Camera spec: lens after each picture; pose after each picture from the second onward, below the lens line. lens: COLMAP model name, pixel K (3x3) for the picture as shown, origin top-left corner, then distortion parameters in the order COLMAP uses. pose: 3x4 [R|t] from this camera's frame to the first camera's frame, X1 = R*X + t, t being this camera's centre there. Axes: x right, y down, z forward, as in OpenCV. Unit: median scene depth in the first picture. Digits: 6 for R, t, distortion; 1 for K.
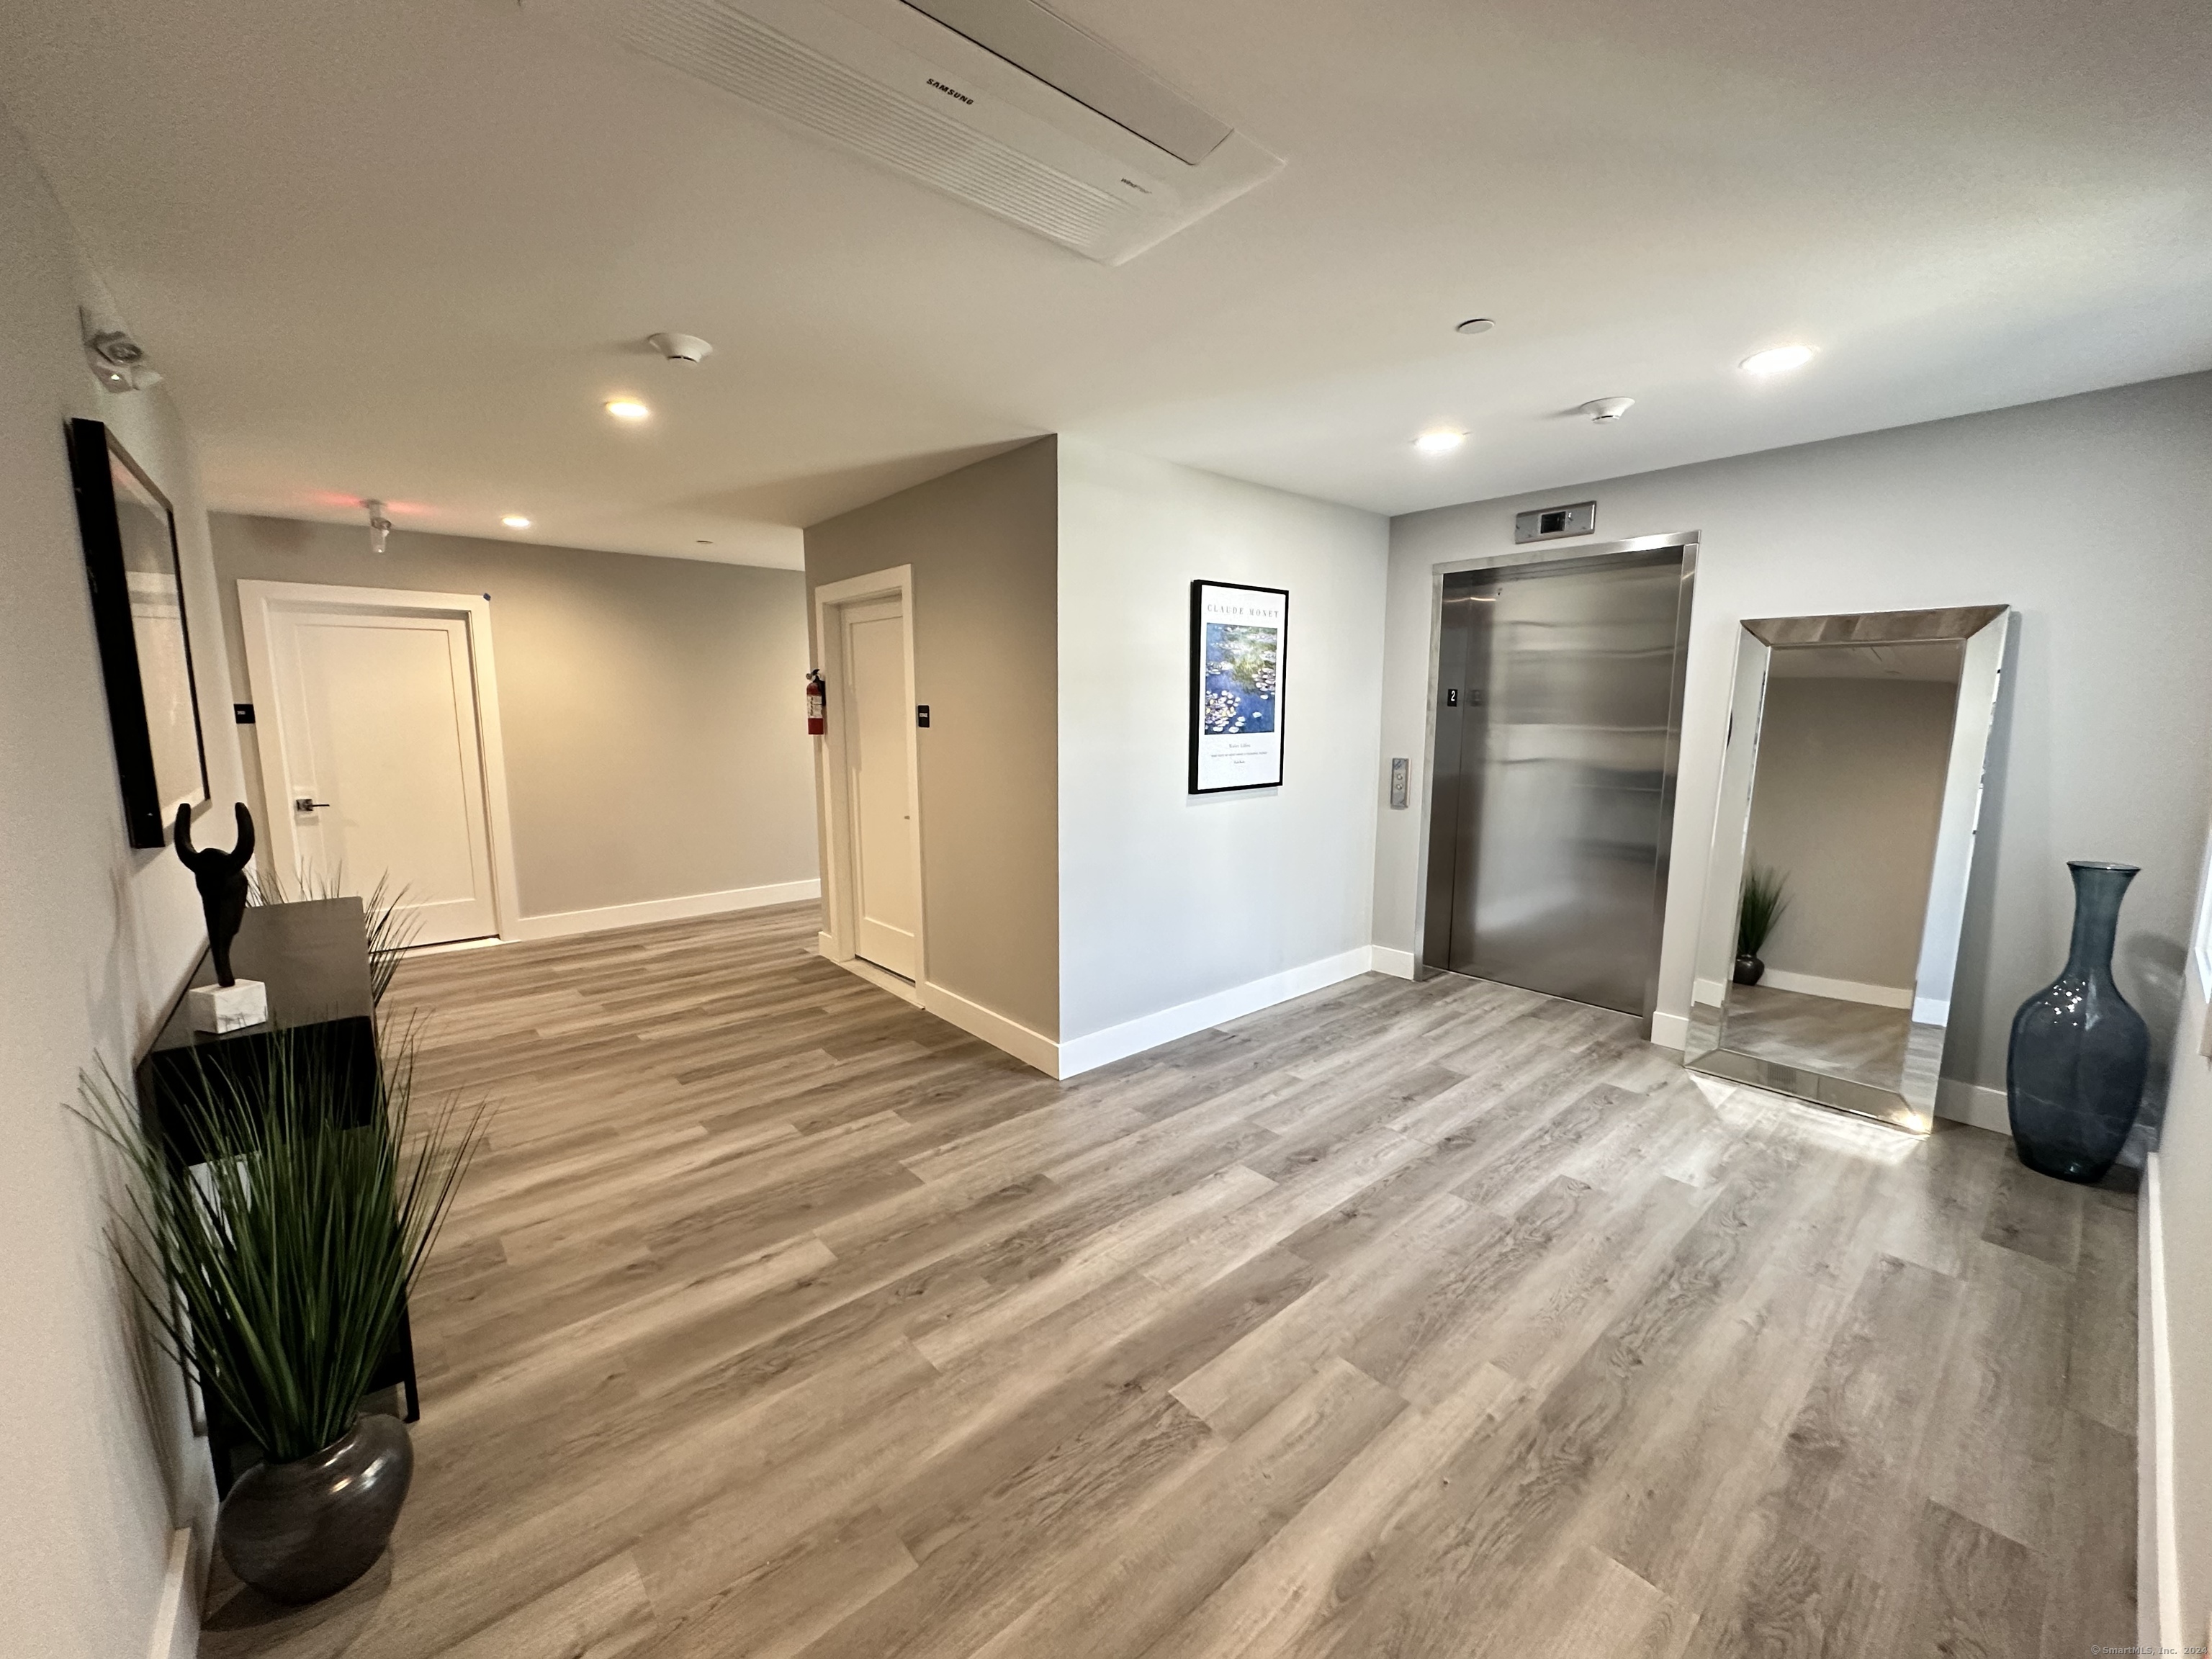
lens RADIAL K [[883.8, 0, 1106.3], [0, 883.8, 830.6], [0, 0, 1]] dist [-0.000664, 0.000267]
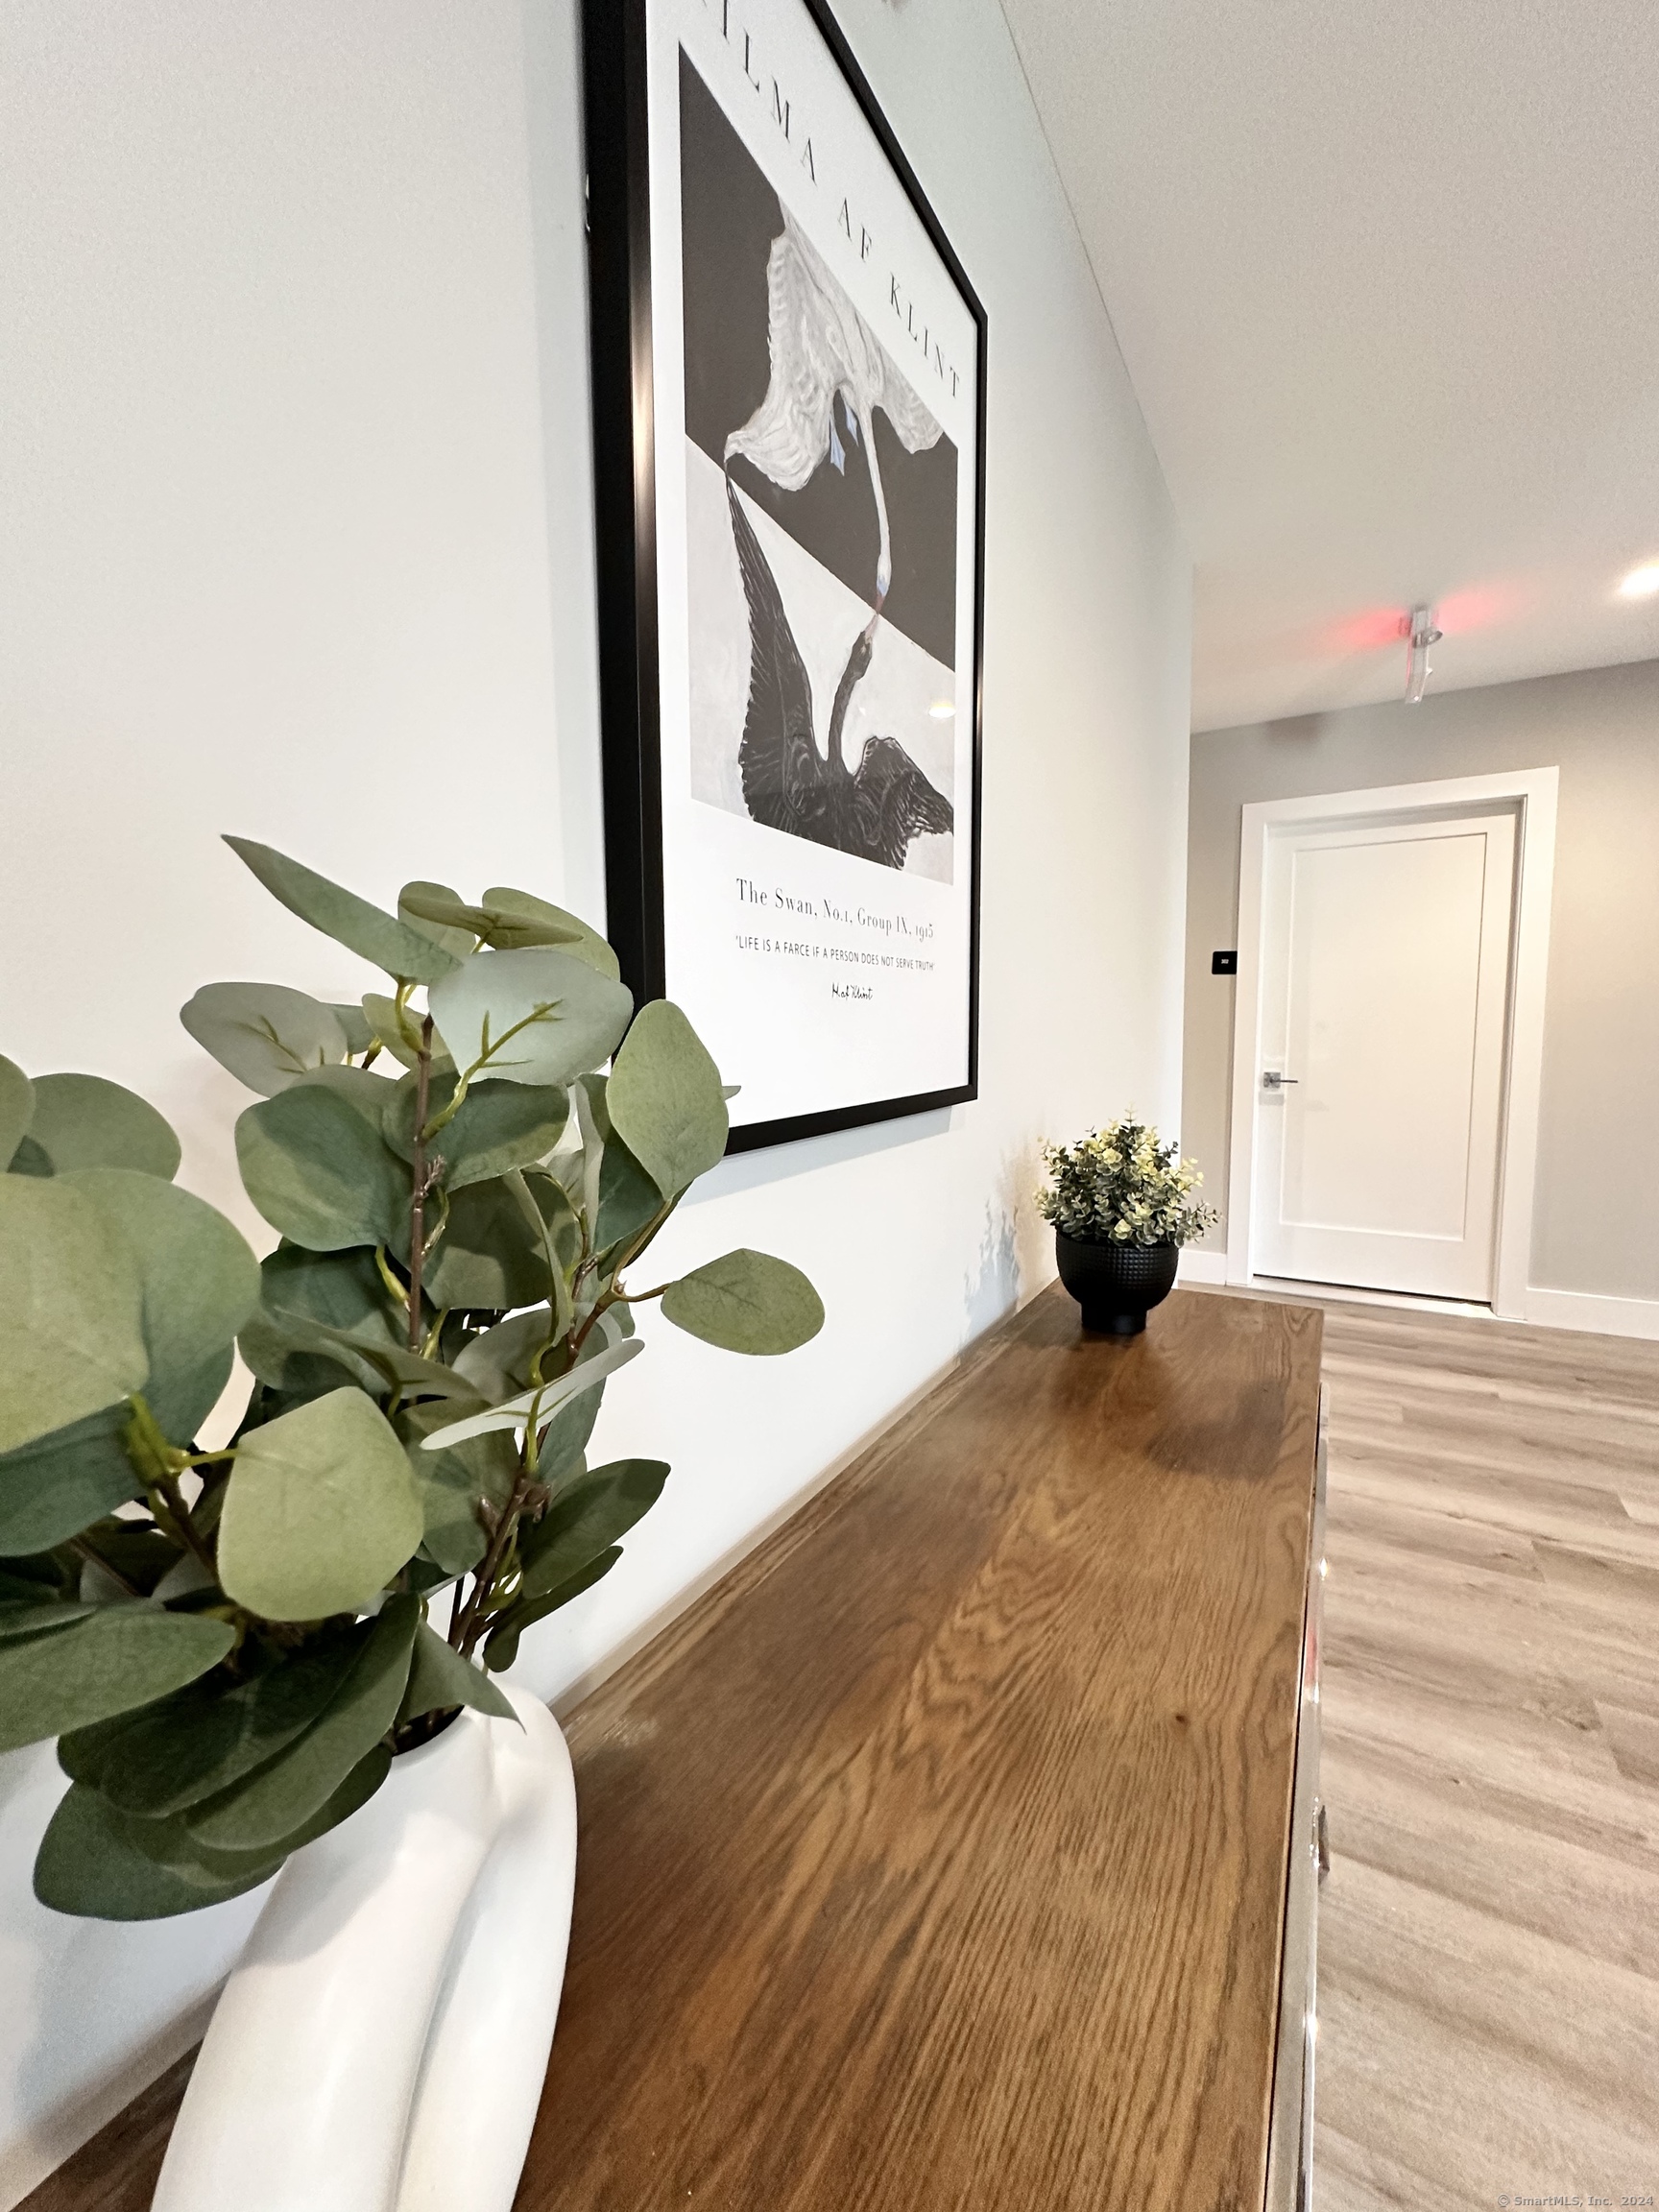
lens RADIAL K [[883.8, 0, 836.8], [0, 883.8, 1101.4], [0, 0, 1]] dist [-0.000664, 0.000267]
pose [[0.331215, 0.083226, -0.939878, -0.413191], [-0.123131, 0.991397, 0.044397, 0.004408], [0.935487, 0.101023, 0.338613, 0.526379]]
